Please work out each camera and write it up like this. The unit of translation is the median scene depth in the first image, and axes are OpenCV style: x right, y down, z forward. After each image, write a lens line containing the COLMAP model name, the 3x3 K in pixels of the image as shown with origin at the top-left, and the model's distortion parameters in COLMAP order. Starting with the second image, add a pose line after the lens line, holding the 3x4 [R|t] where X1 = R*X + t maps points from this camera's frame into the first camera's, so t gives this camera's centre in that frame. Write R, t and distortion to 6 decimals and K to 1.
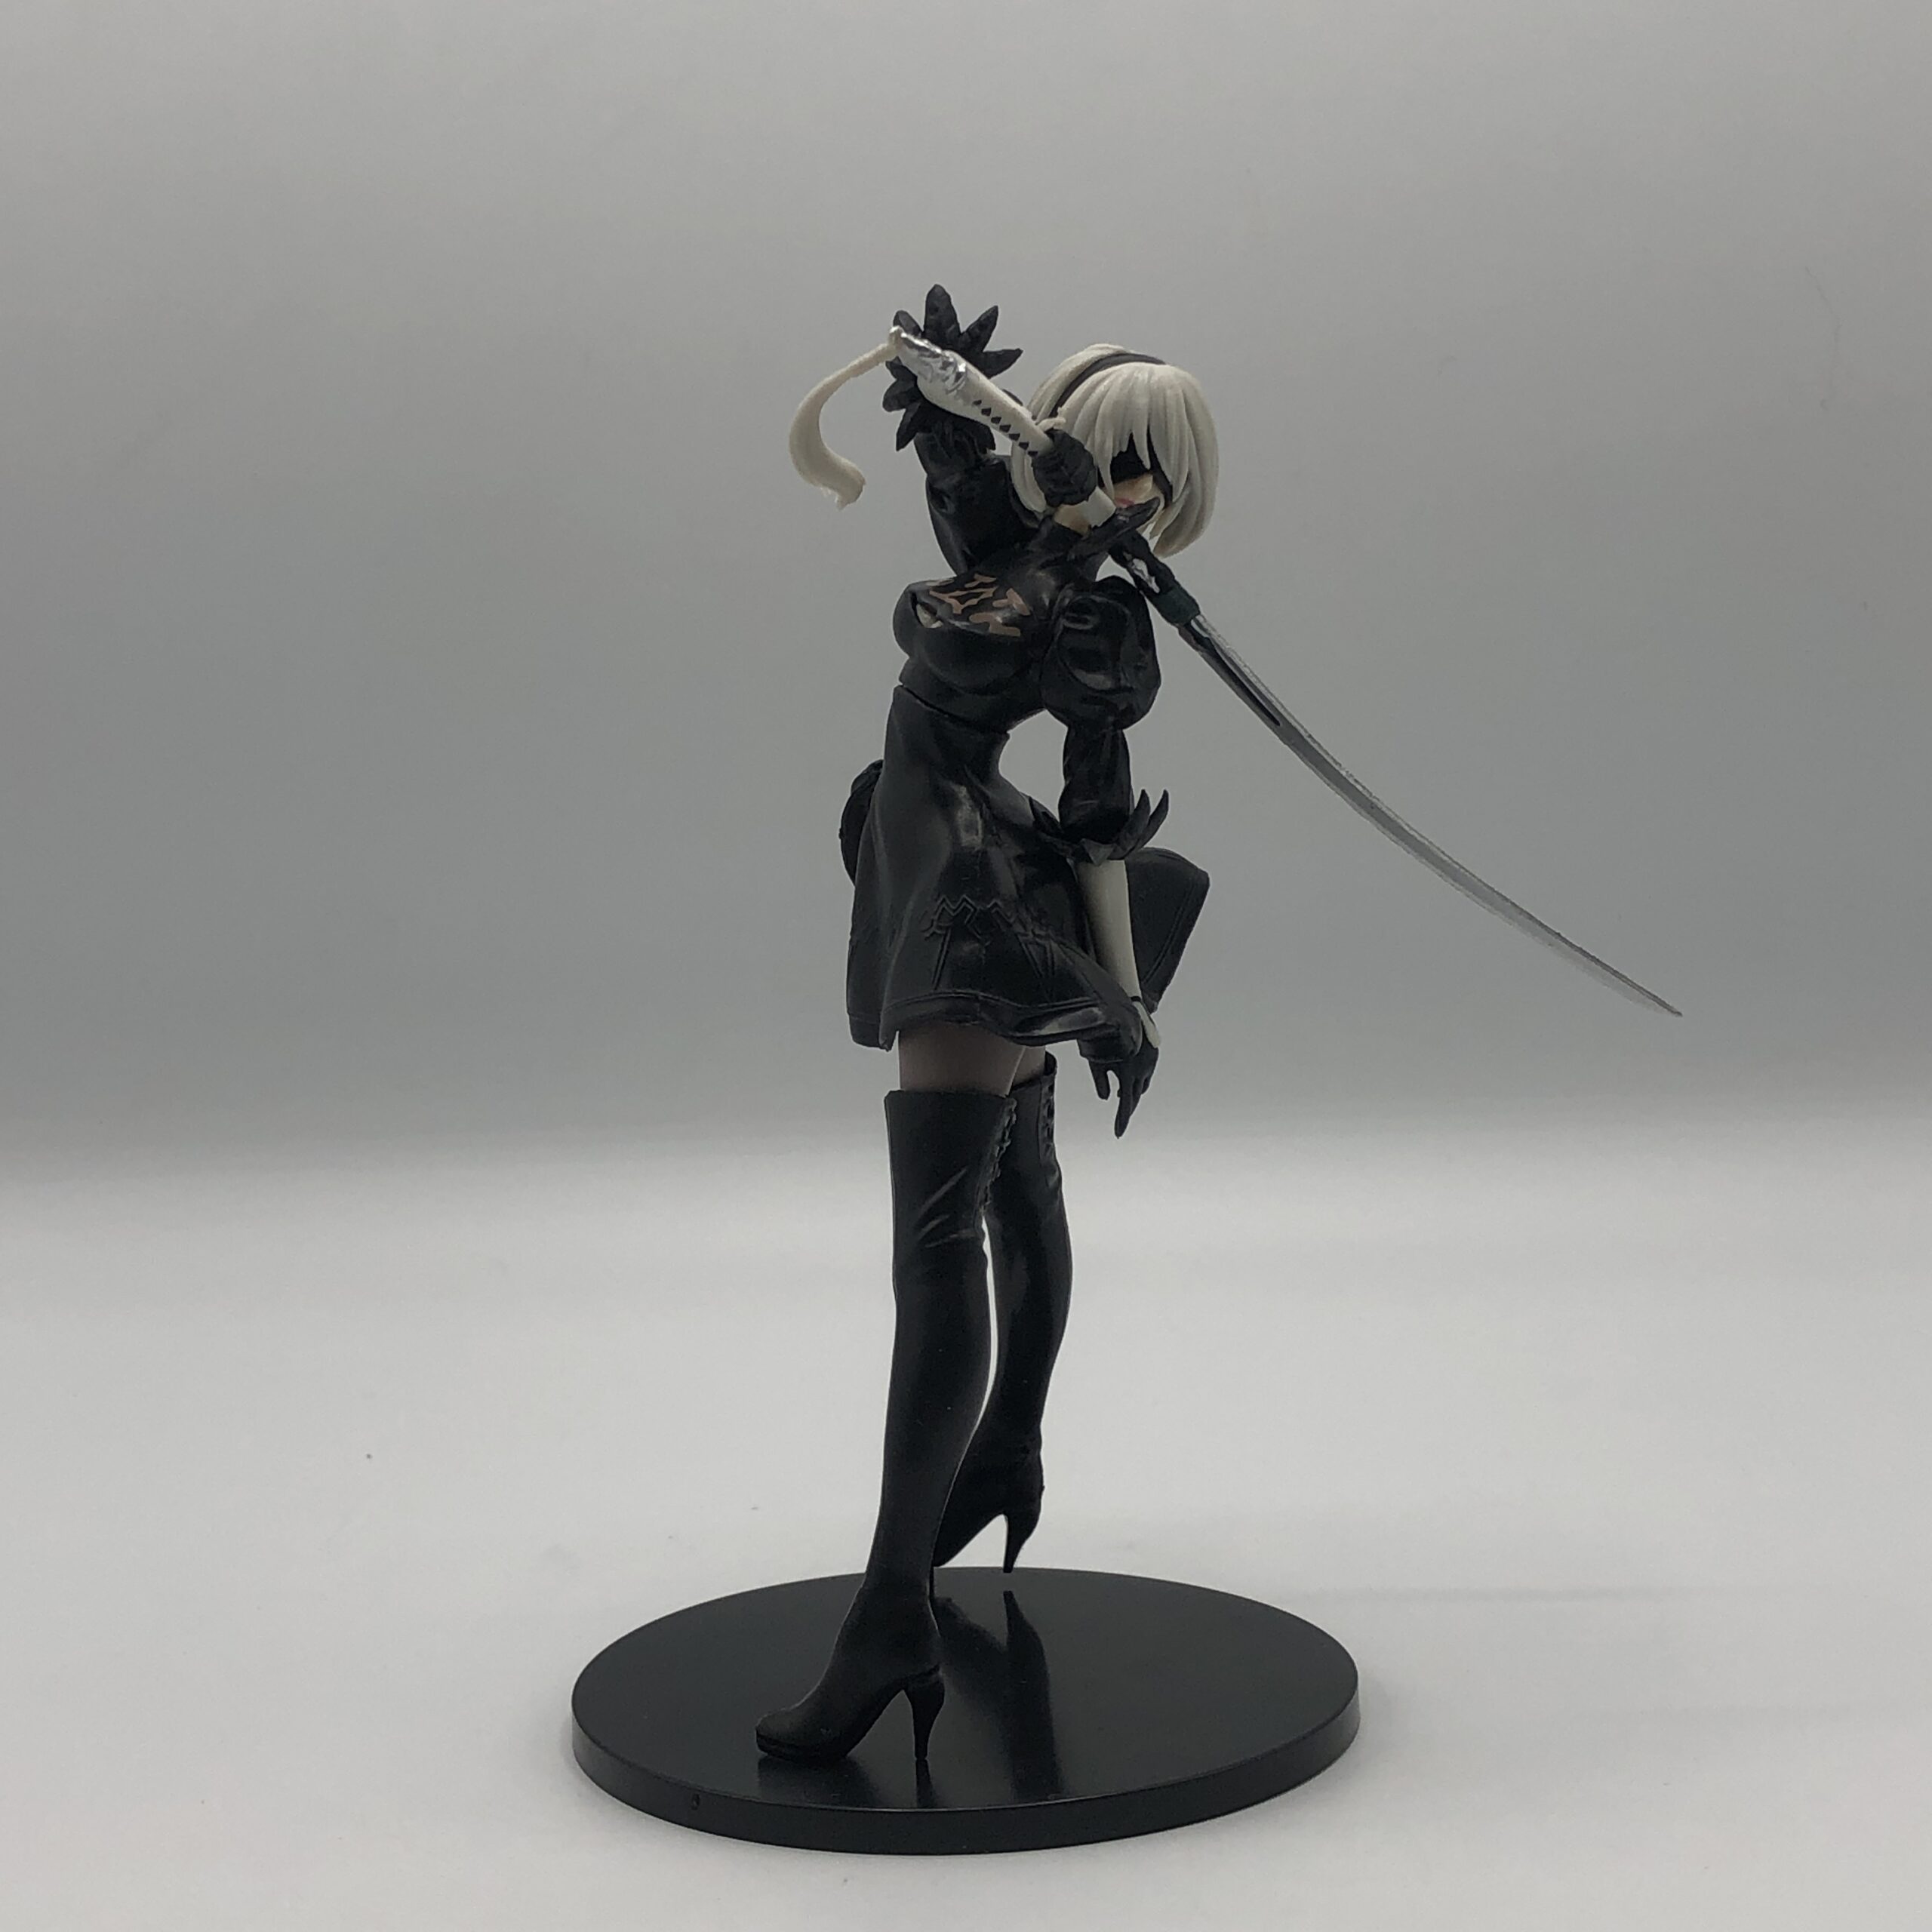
lens RADIAL K [[3470.7, 0, 966.0], [0, 3470.7, 966.0], [0, 0, 1]] dist [0.007273, -0.200487]
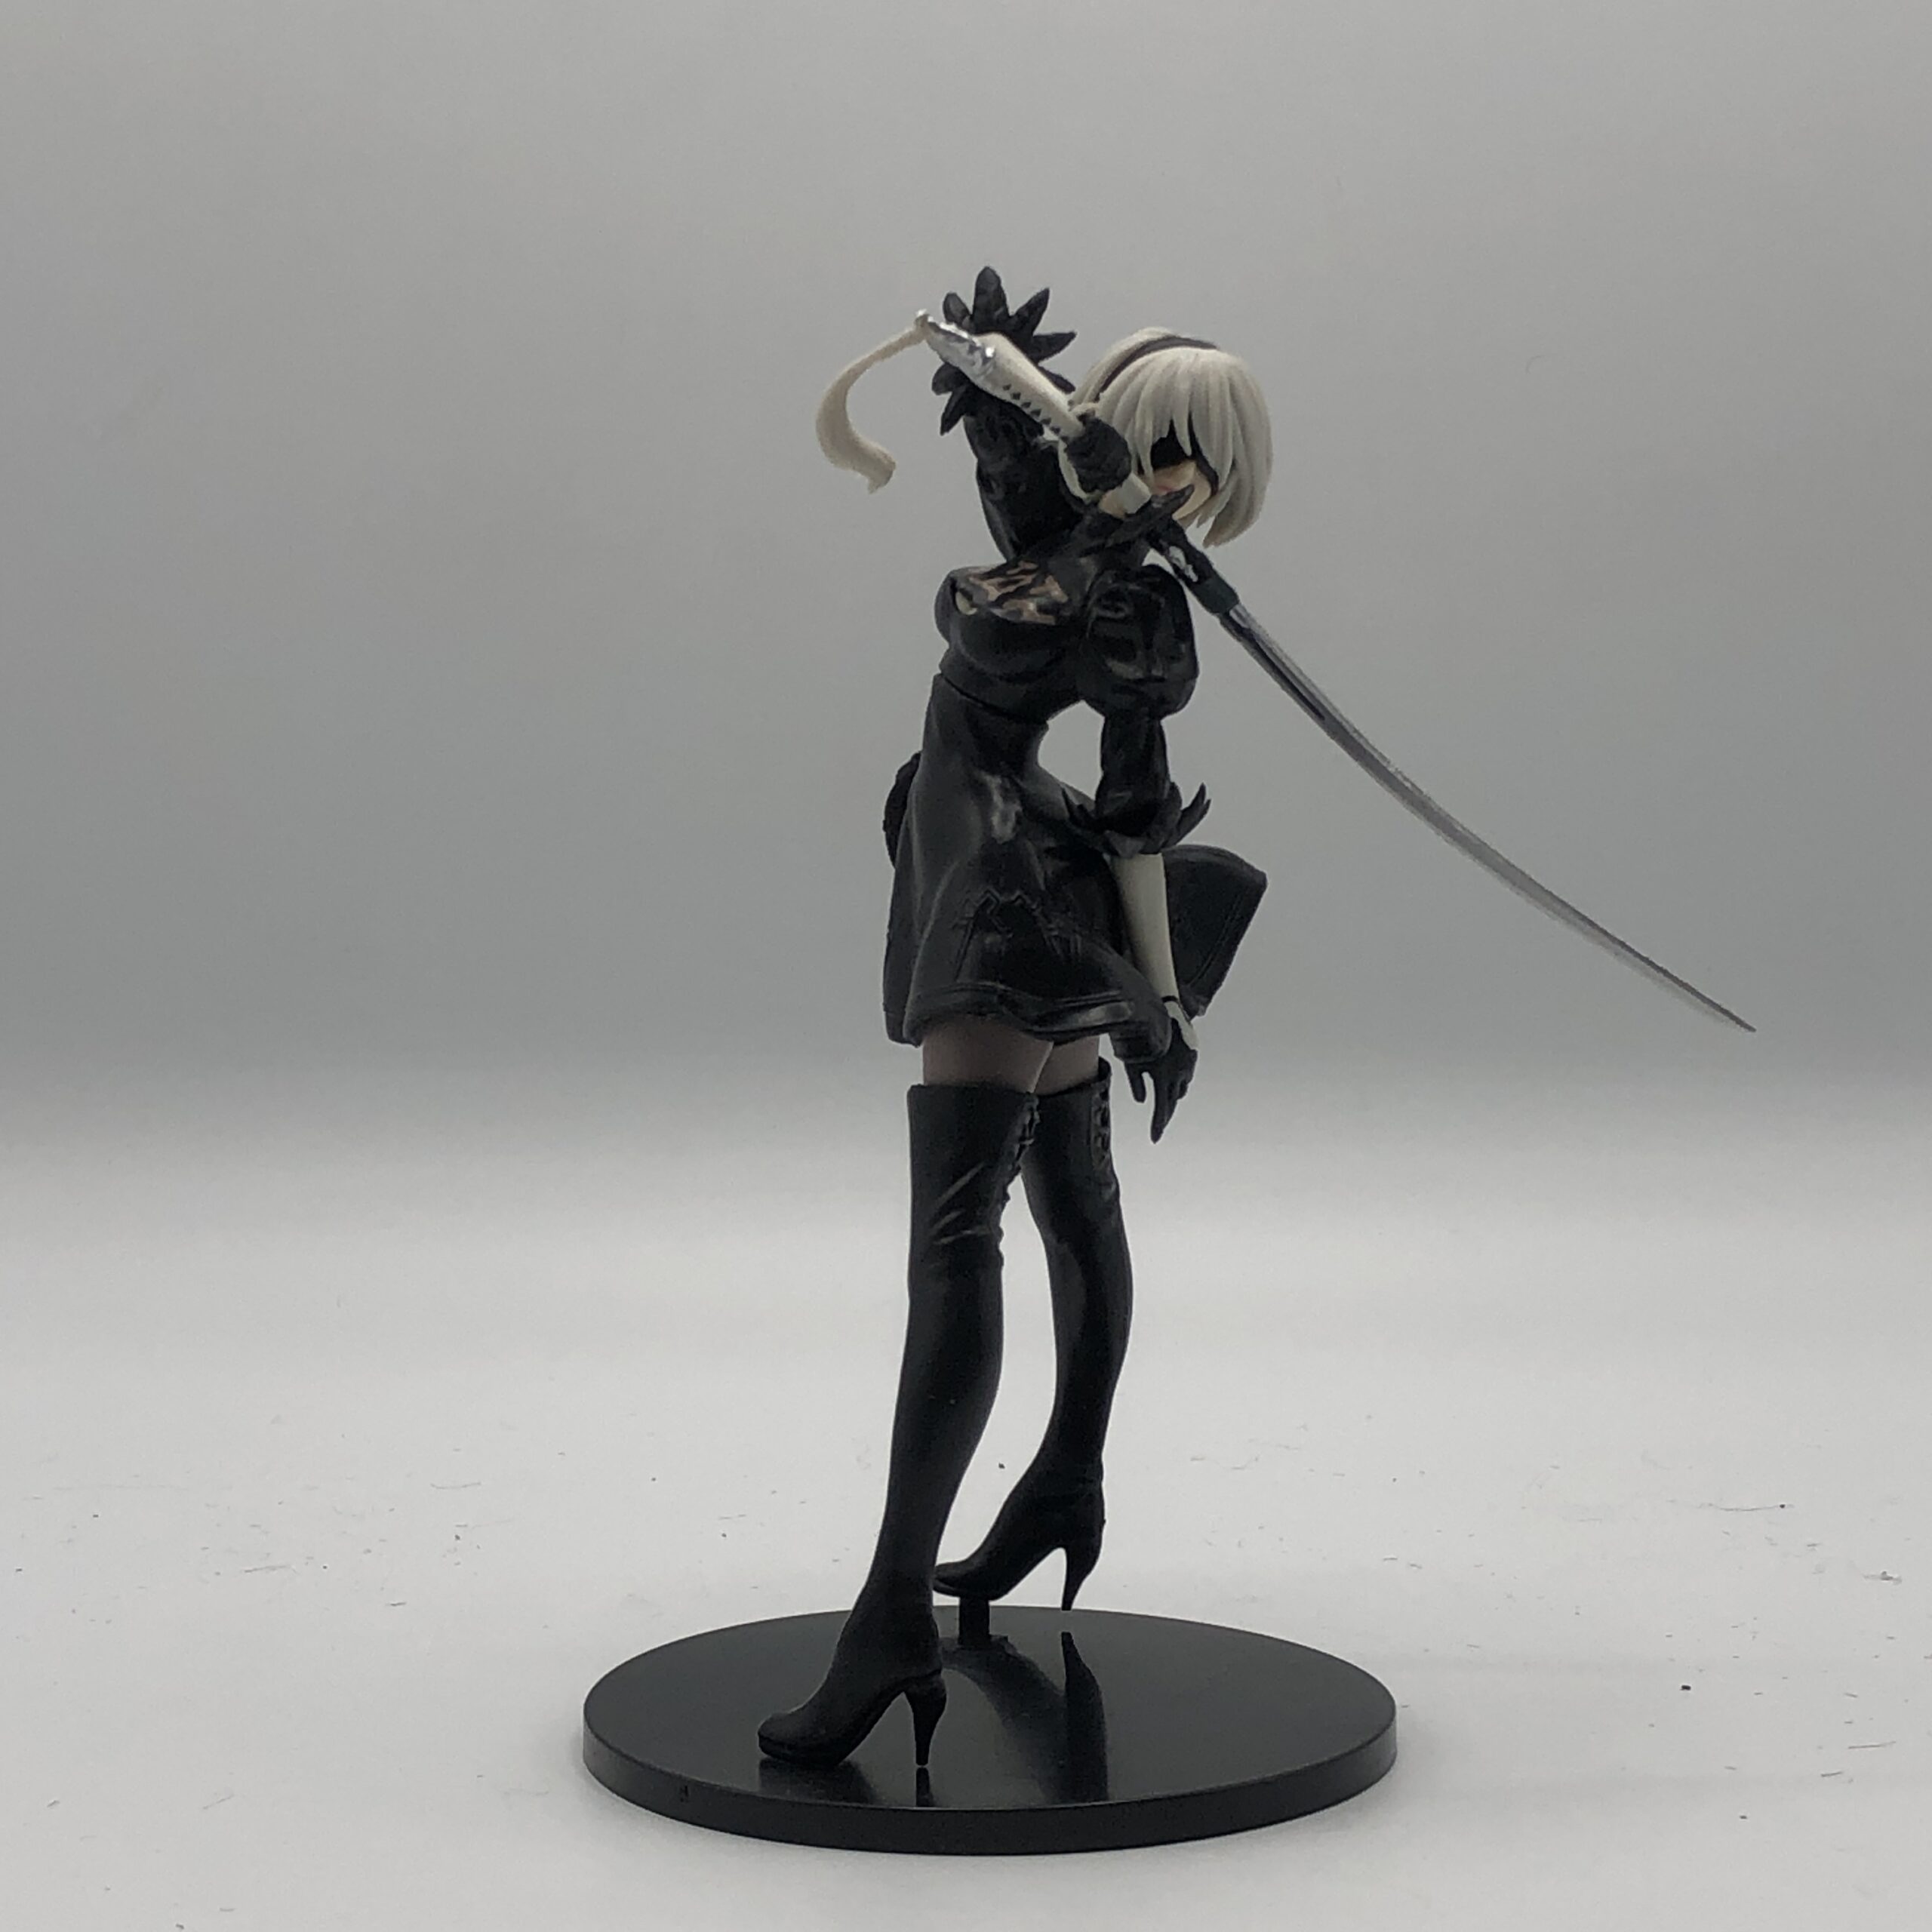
lens RADIAL K [[4465.6, 0, 966.0], [0, 4465.6, 966.0], [0, 0, 1]] dist [-0.051329, 0.488496]
pose [[0.994156, 0.020579, -0.105972, 0.125018], [-0.023396, 0.999404, -0.025400, 0.033813], [0.105386, 0.027731, 0.994045, -0.251134]]
